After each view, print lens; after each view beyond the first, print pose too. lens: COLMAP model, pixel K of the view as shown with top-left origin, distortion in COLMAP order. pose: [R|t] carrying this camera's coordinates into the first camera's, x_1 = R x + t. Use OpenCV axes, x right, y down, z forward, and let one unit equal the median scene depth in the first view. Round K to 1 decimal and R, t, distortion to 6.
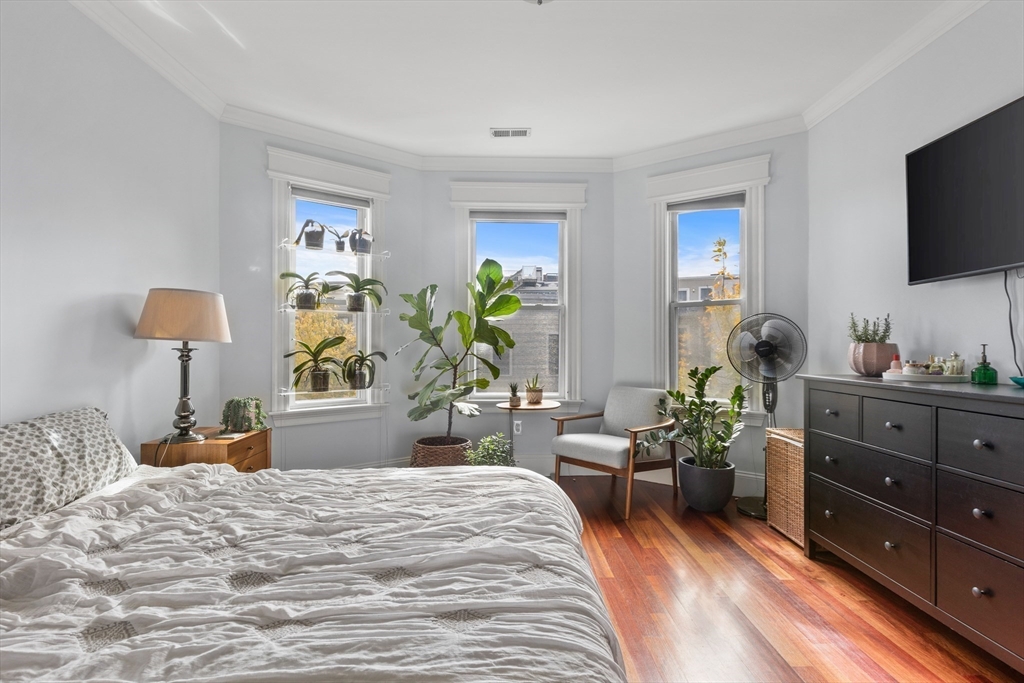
lens RADIAL K [[476.0, 0, 512.0], [0, 476.0, 341.5], [0, 0, 1]] dist [0.001770, -0.000032]
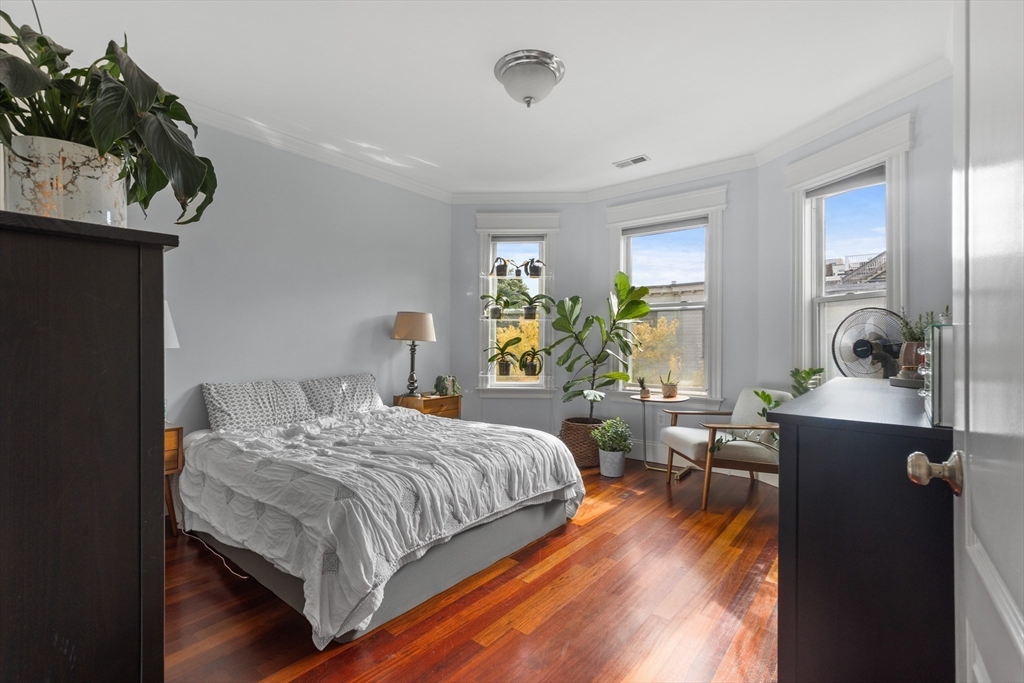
lens RADIAL K [[470.4, 0, 514.2], [0, 470.4, 339.9], [0, 0, 1]] dist [0.009710, 0.000073]
pose [[0.756768, -0.000924, -0.653683, 0.555738], [-0.000671, 0.999997, -0.002190, -0.000067], [0.653683, 0.002096, 0.756766, -0.061277]]
